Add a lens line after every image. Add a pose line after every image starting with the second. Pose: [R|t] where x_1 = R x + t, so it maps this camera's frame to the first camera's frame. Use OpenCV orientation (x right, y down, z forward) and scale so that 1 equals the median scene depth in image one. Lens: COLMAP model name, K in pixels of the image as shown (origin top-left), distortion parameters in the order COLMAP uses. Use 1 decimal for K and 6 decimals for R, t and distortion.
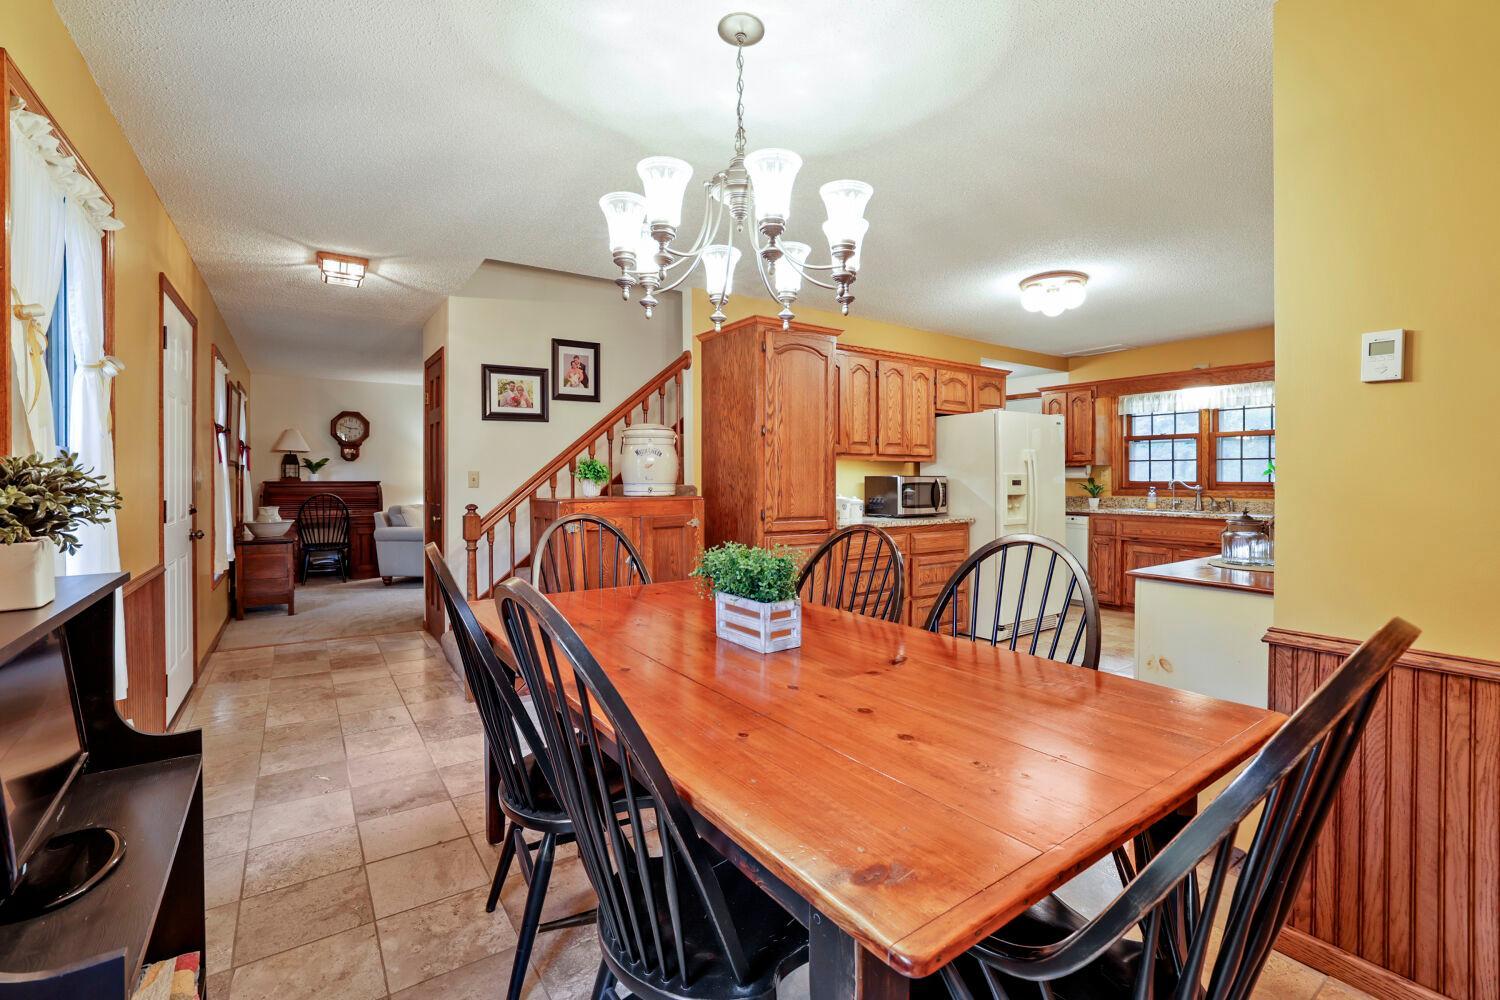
lens RADIAL K [[651.6, 0, 765.5], [0, 651.6, 483.8], [0, 0, 1]] dist [-0.026551, 0.002841]
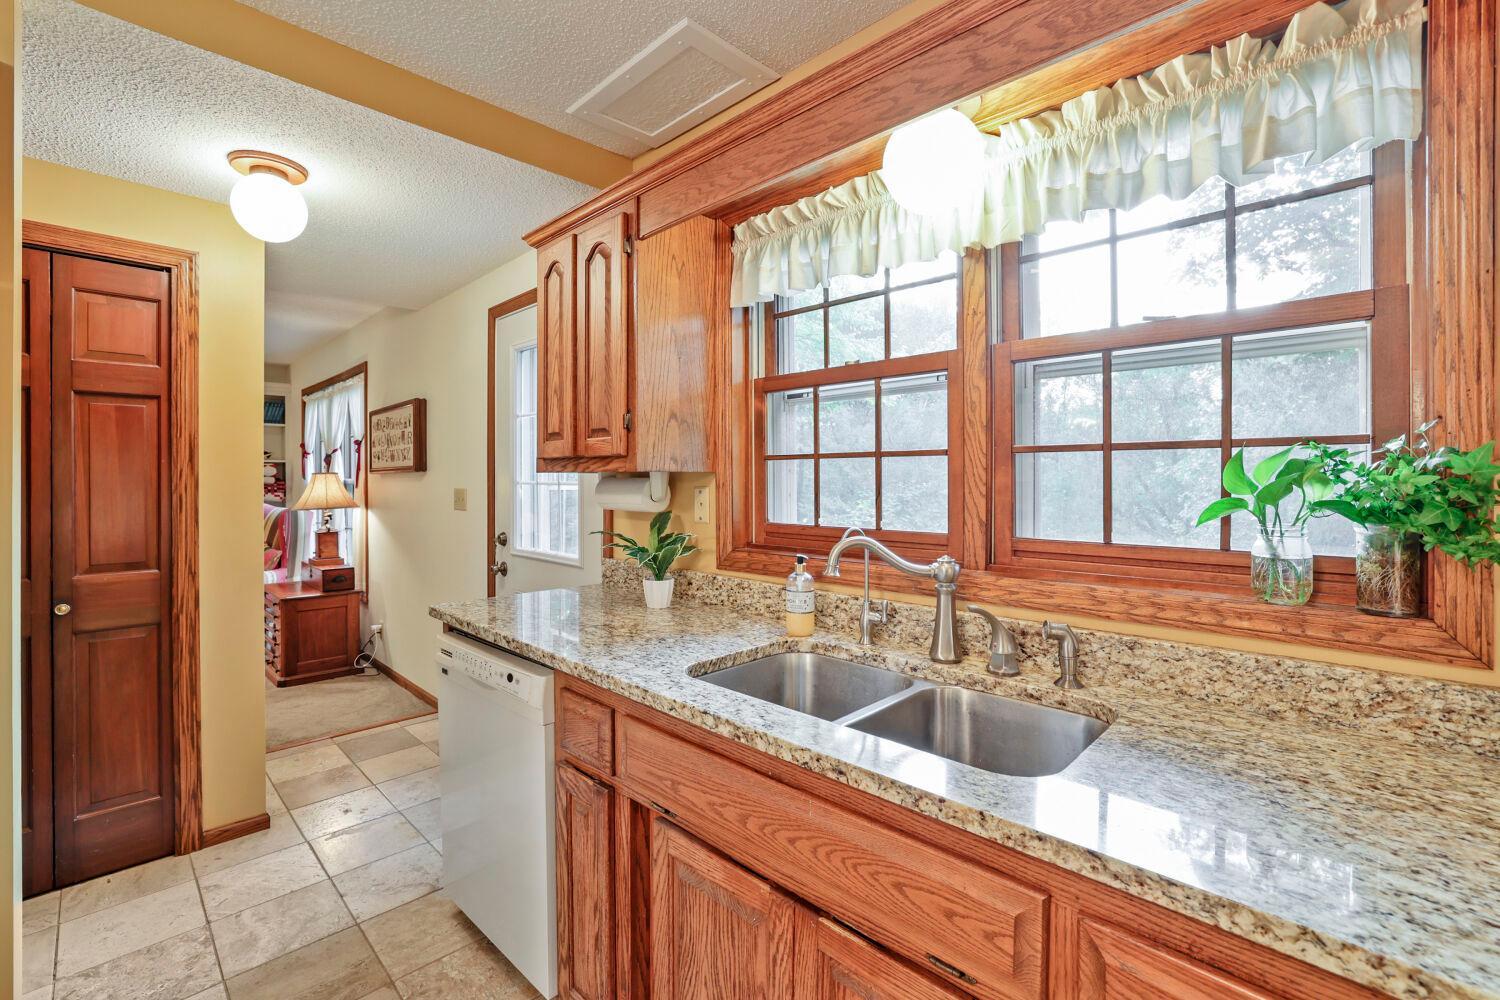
lens RADIAL K [[651.6, 0, 752.8], [0, 651.6, 490.6], [0, 0, 1]] dist [-0.026551, 0.002841]
pose [[0.985175, -0.003959, 0.171506, 0.548036], [0.003386, 0.999988, 0.003632, -0.022741], [-0.171518, -0.002998, 0.985176, 0.756778]]
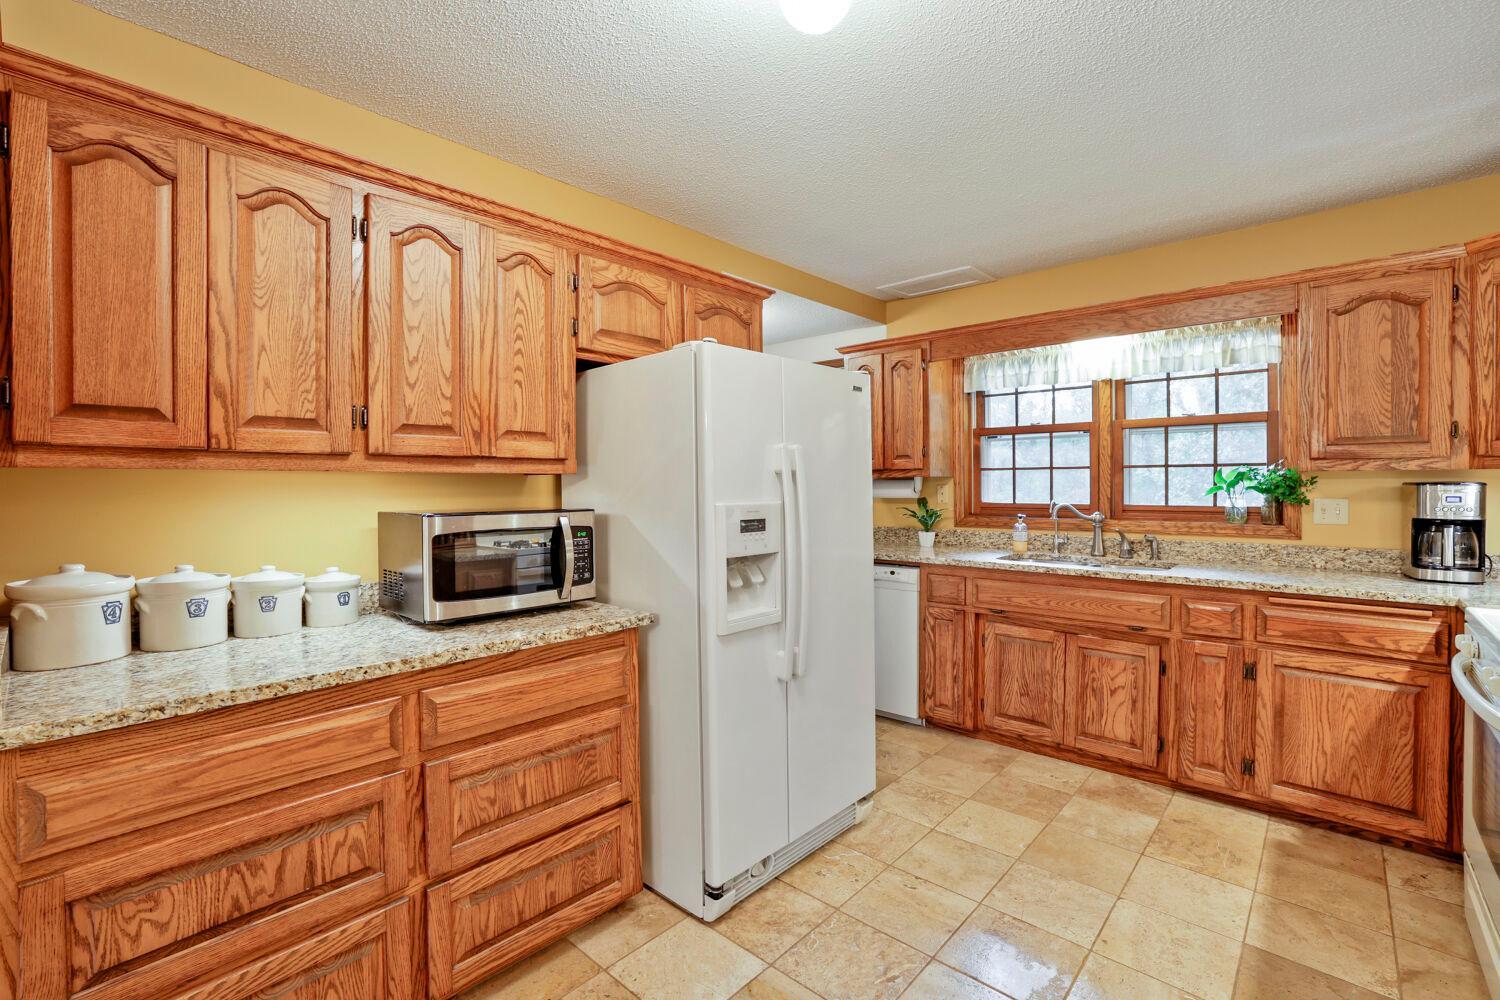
lens RADIAL K [[651.6, 0, 744.9], [0, 651.6, 497.2], [0, 0, 1]] dist [-0.026551, 0.002841]
pose [[0.979327, -0.011222, 0.201973, 0.244336], [0.009446, 0.999908, 0.009755, -0.018803], [-0.202064, -0.007645, 0.979342, 0.491137]]
